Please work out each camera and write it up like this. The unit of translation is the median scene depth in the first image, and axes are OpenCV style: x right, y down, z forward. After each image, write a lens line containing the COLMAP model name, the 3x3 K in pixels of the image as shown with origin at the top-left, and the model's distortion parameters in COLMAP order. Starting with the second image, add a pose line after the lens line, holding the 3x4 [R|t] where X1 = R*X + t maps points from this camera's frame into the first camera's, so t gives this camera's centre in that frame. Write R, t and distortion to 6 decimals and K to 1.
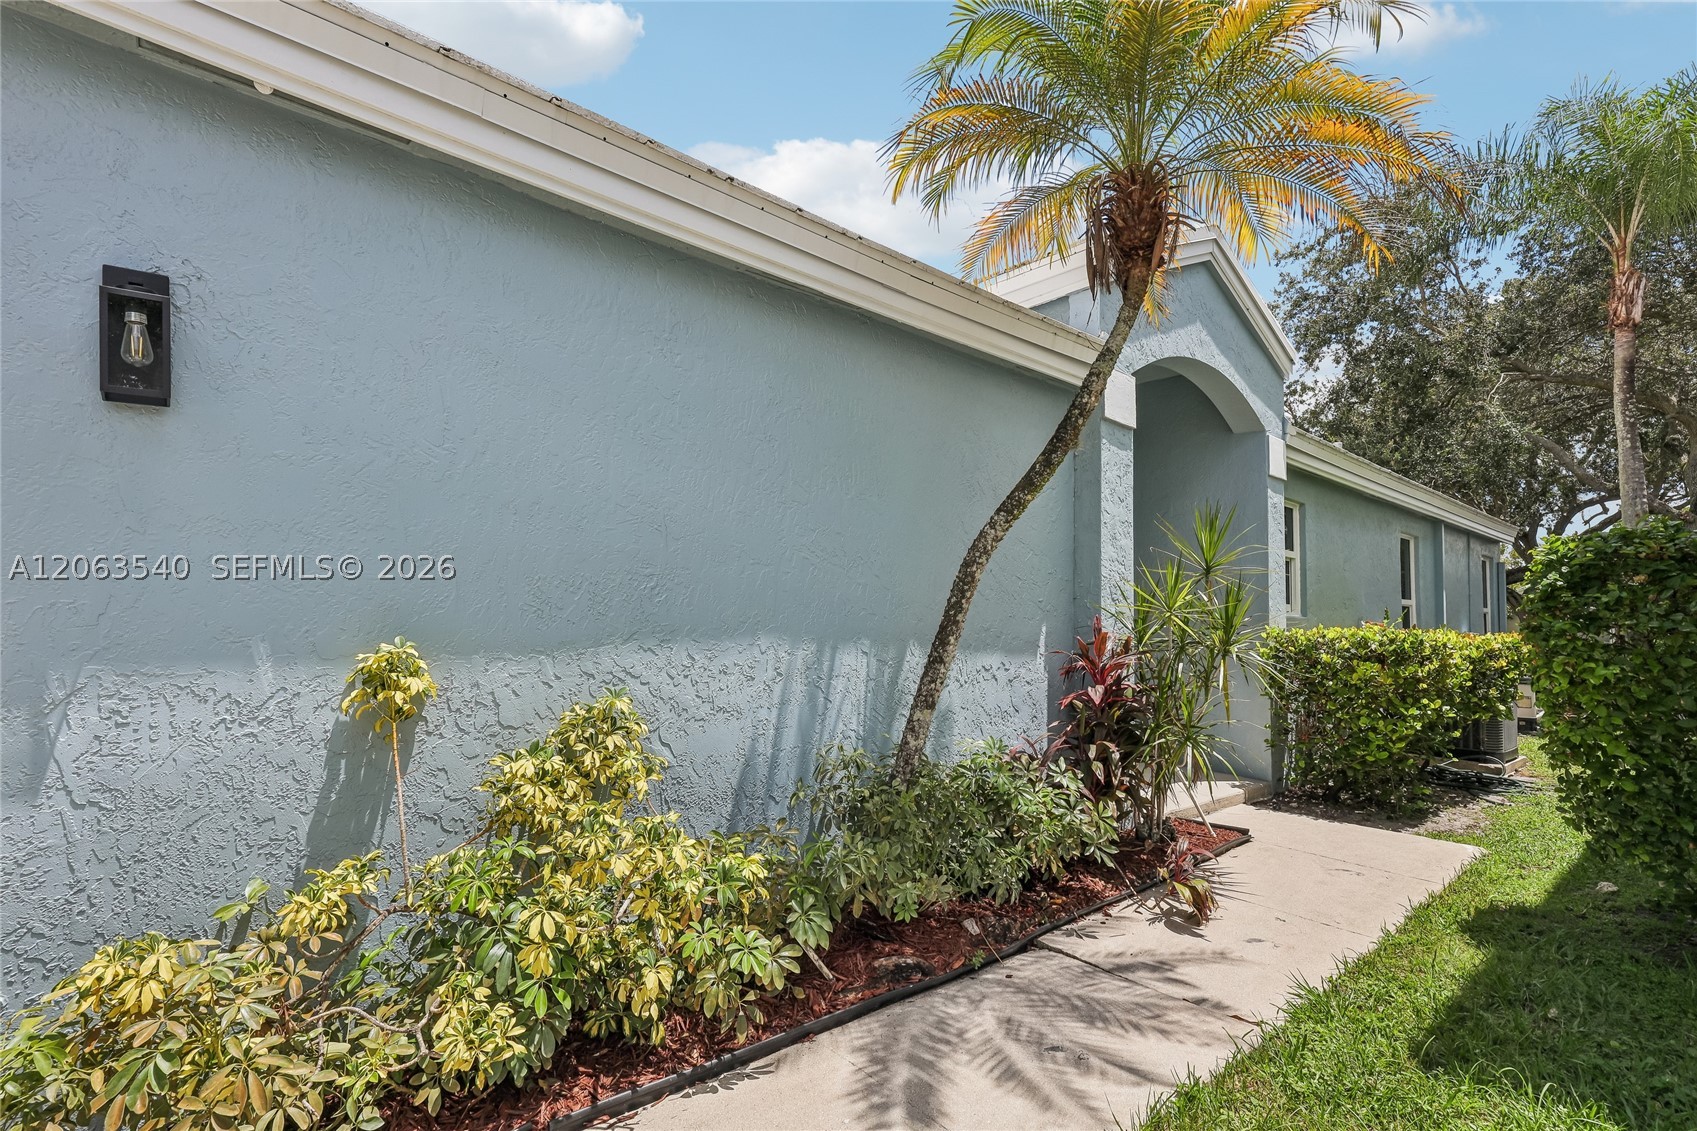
lens RADIAL K [[776.1, 0, 861.1], [0, 776.1, 572.1], [0, 0, 1]] dist [-0.002181, -0.000153]
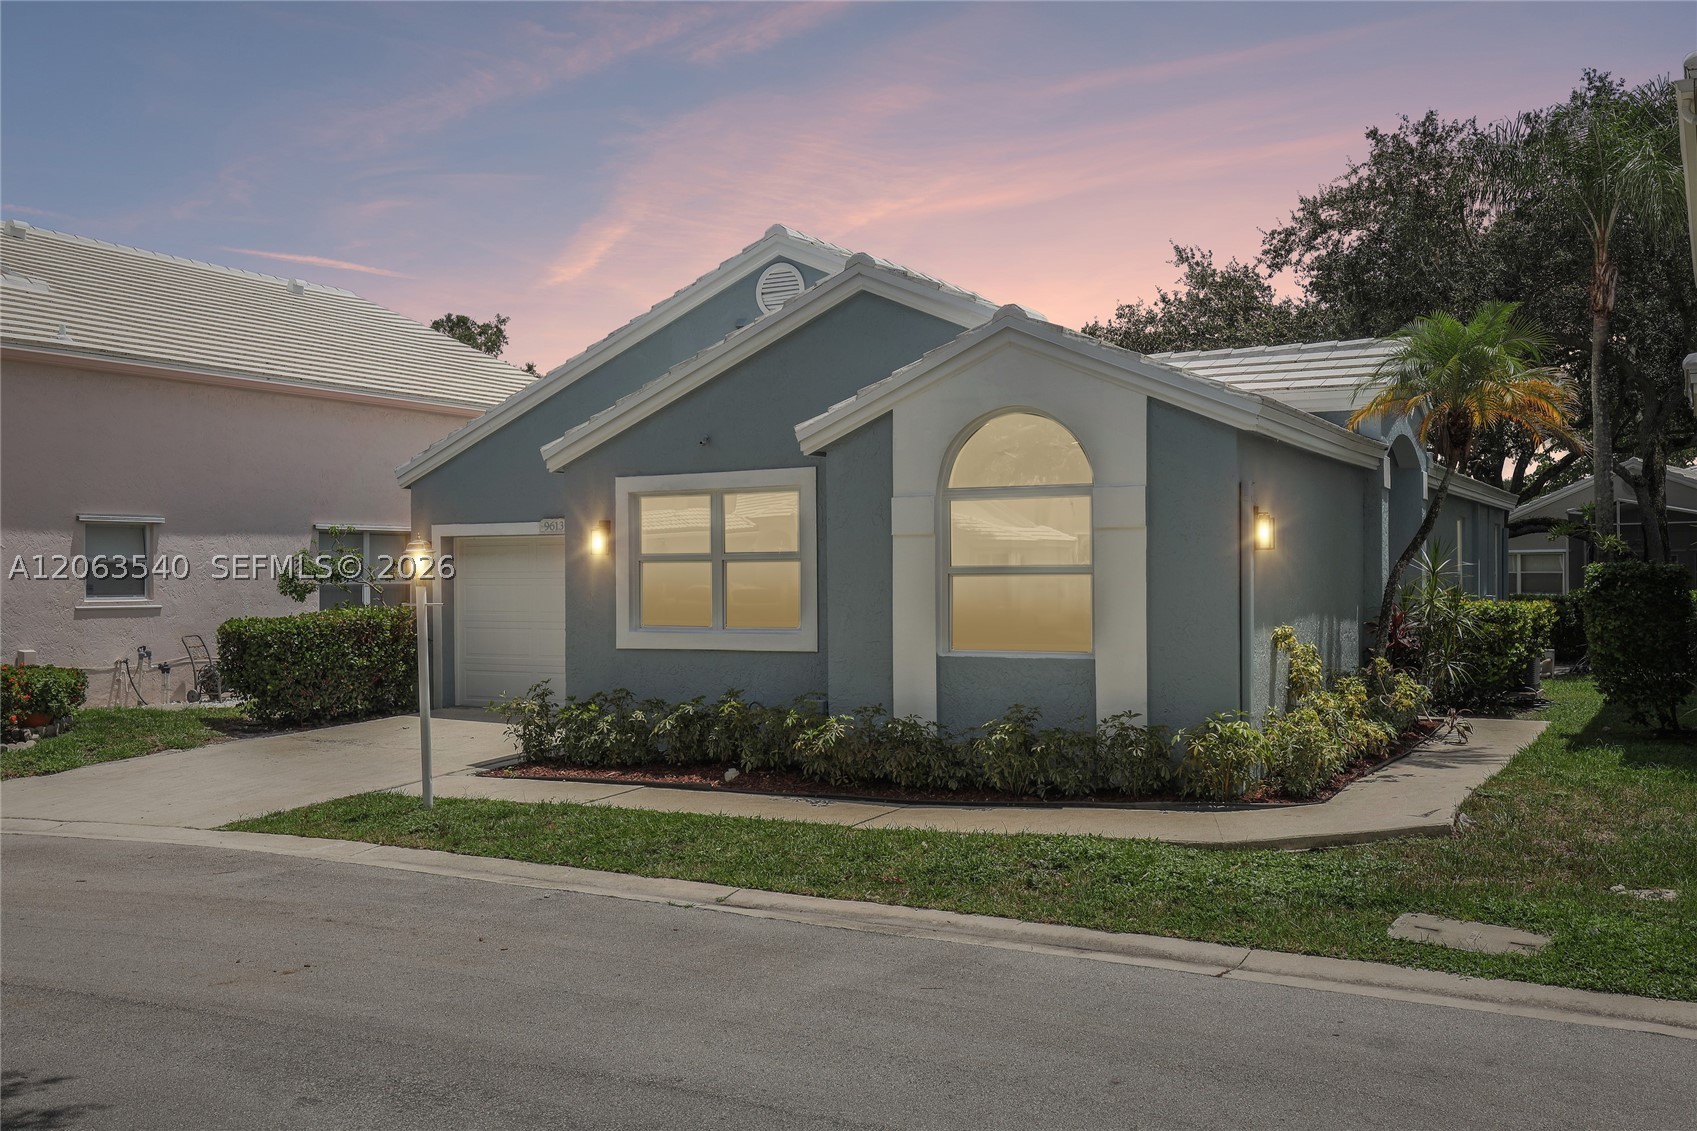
lens RADIAL K [[1487.2, 0, 848.5], [0, 1487.2, 565.5], [0, 0, 1]] dist [0.015050, 0.008336]
pose [[0.944169, -0.018754, 0.328927, -1.675959], [-0.001267, 0.998164, 0.060548, -0.196446], [-0.329459, -0.057585, 0.942412, -1.539366]]
